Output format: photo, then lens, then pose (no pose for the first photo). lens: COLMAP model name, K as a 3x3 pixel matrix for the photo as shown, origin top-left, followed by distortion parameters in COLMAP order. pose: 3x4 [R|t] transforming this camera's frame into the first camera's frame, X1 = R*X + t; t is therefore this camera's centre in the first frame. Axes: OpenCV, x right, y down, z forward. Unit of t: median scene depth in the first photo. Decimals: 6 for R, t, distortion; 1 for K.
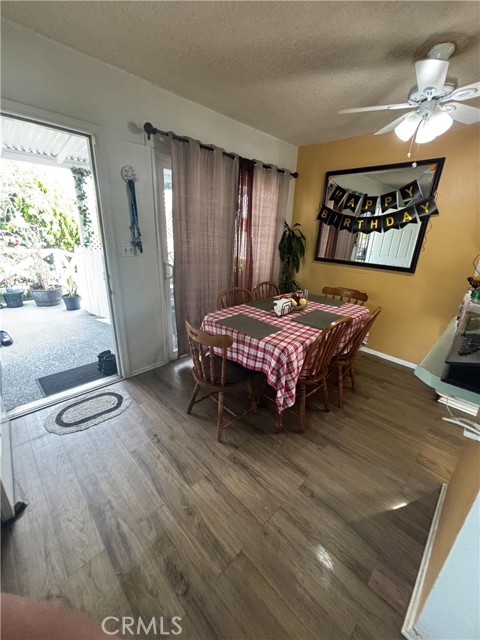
lens RADIAL K [[255.4, 0, 243.0], [0, 255.4, 321.0], [0, 0, 1]] dist [-0.002460, -0.000230]
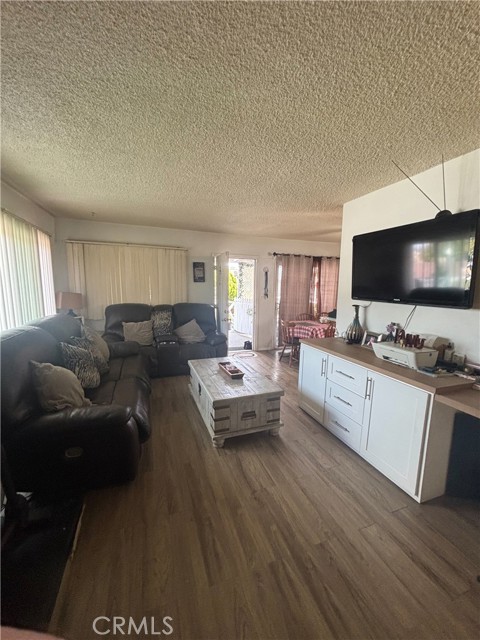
lens RADIAL K [[255.4, 0, 240.0], [0, 255.4, 321.9], [0, 0, 1]] dist [-0.002460, -0.000230]
pose [[0.907310, 0.030438, -0.419359, 0.370569], [-0.114490, 0.977574, -0.176750, 0.389190], [0.404574, 0.208380, 0.890448, -1.152781]]
